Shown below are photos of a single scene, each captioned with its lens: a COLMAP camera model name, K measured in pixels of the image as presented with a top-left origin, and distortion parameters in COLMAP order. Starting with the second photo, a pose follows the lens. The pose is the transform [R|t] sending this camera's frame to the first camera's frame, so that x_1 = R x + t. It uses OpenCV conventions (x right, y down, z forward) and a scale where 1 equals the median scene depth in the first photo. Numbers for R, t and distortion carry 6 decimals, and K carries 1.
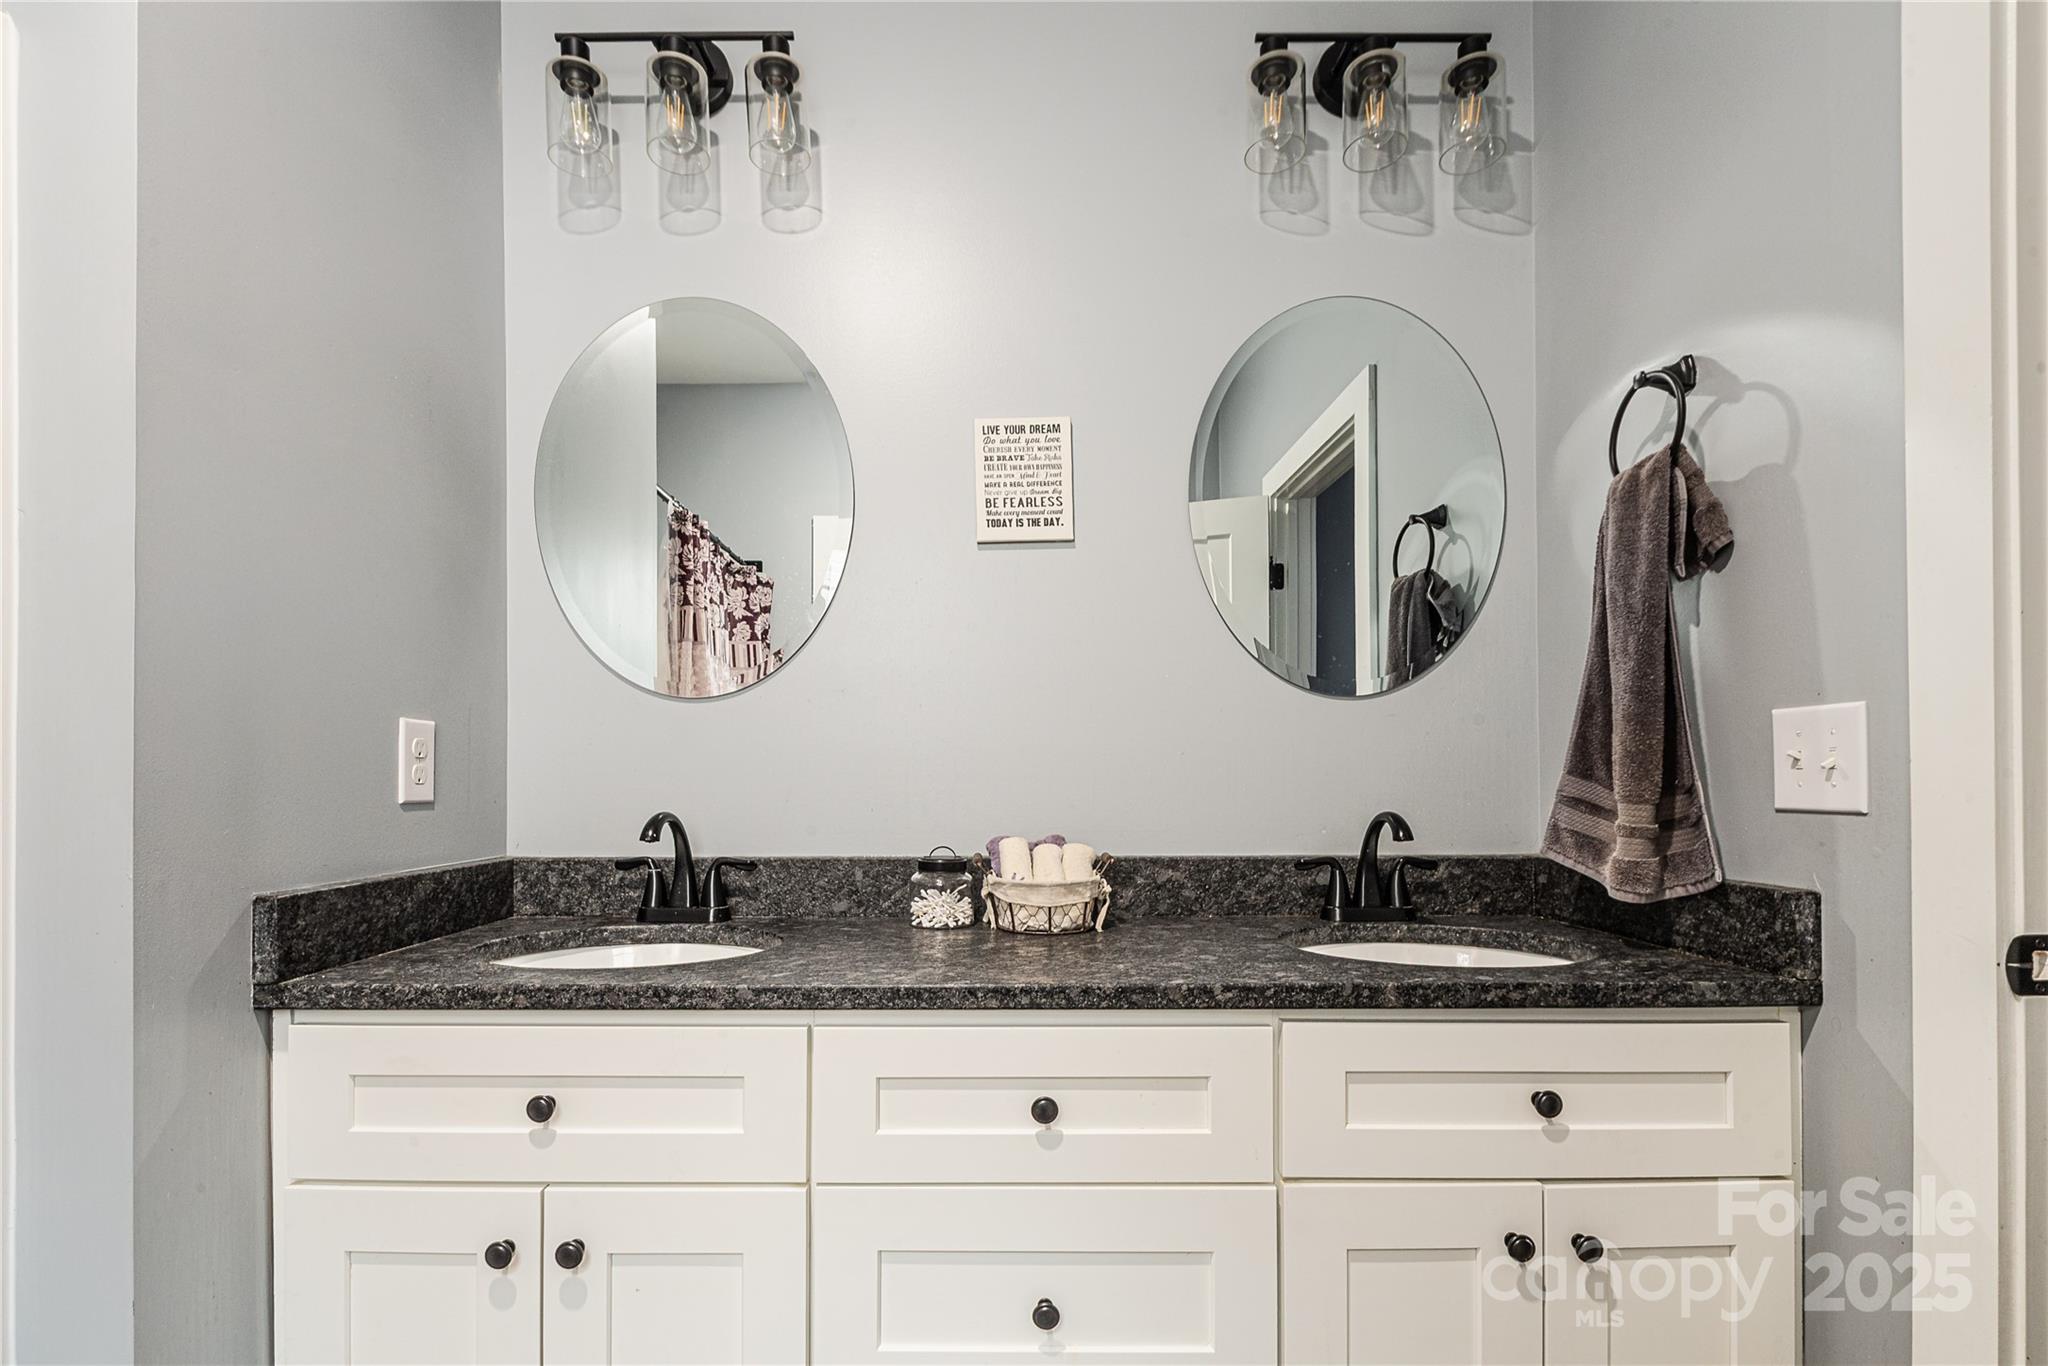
lens RADIAL K [[930.0, 0, 1031.2], [0, 930.0, 692.2], [0, 0, 1]] dist [-0.011944, -0.000113]
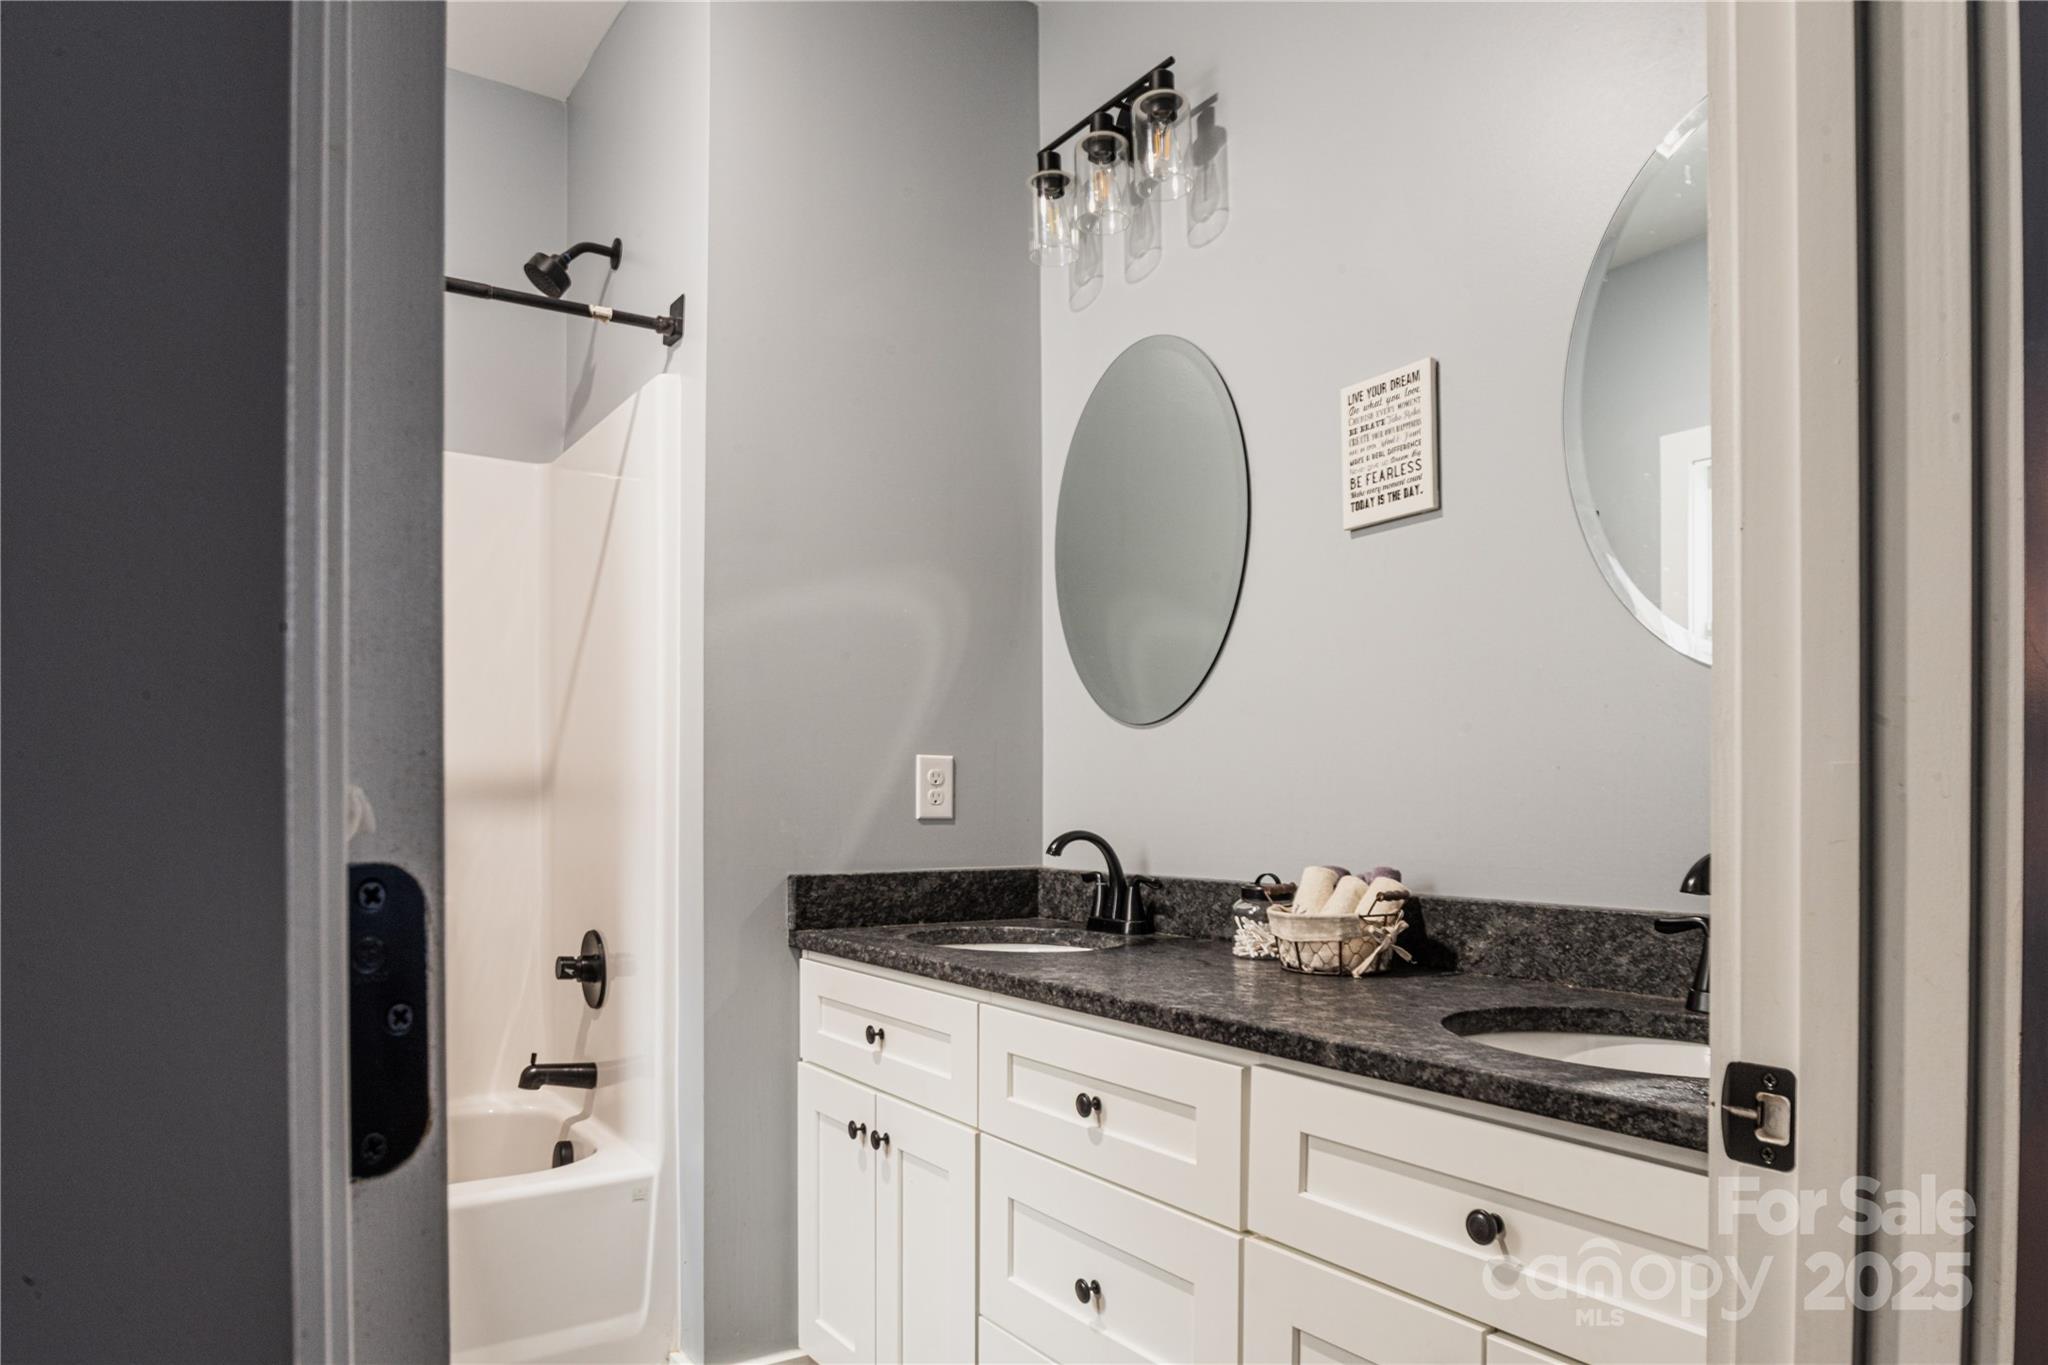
lens RADIAL K [[1255.7, 0, 1024.0], [0, 1255.7, 682.5], [0, 0, 1]] dist [-0.035857, 0.000305]
pose [[0.571271, -0.074760, -0.817350, 0.818980], [0.070448, 0.996634, -0.041921, 0.010025], [0.817733, -0.033633, 0.574615, 0.081131]]
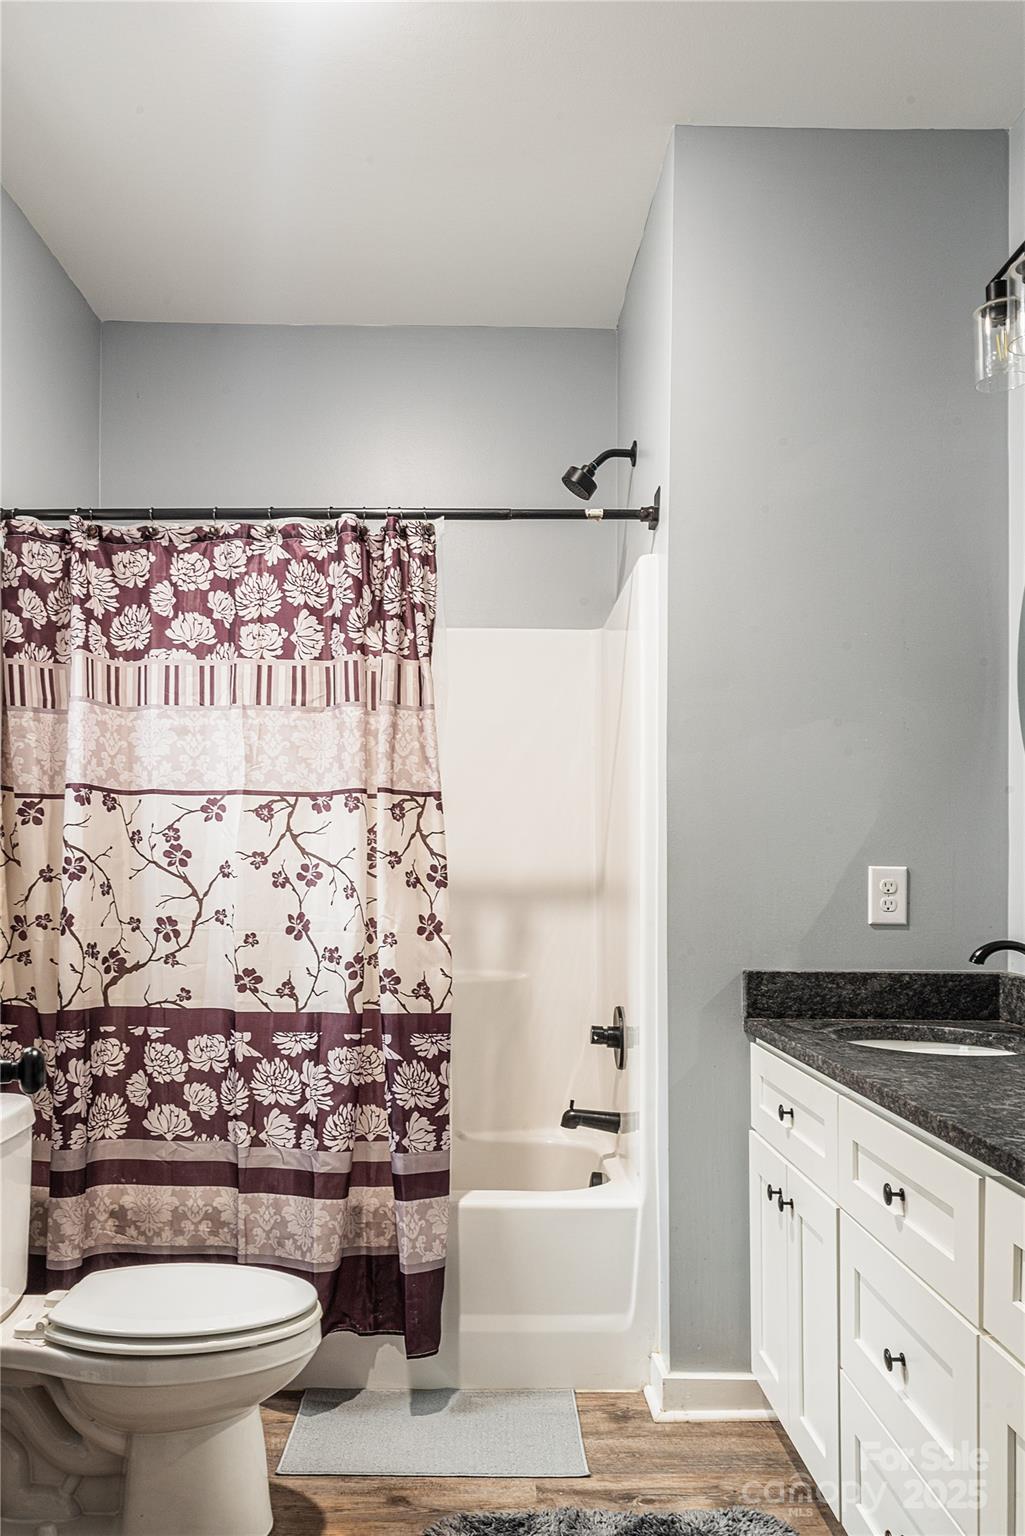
lens RADIAL K [[1145.3, 0, 510.6], [0, 1145.3, 788.8], [0, 0, 1]] dist [-0.041373, 0.000186]
pose [[0.030641, -0.080784, -0.996261, 1.027043], [0.076773, 0.993974, -0.078237, 0.003650], [0.996578, -0.074089, 0.036658, 0.341400]]
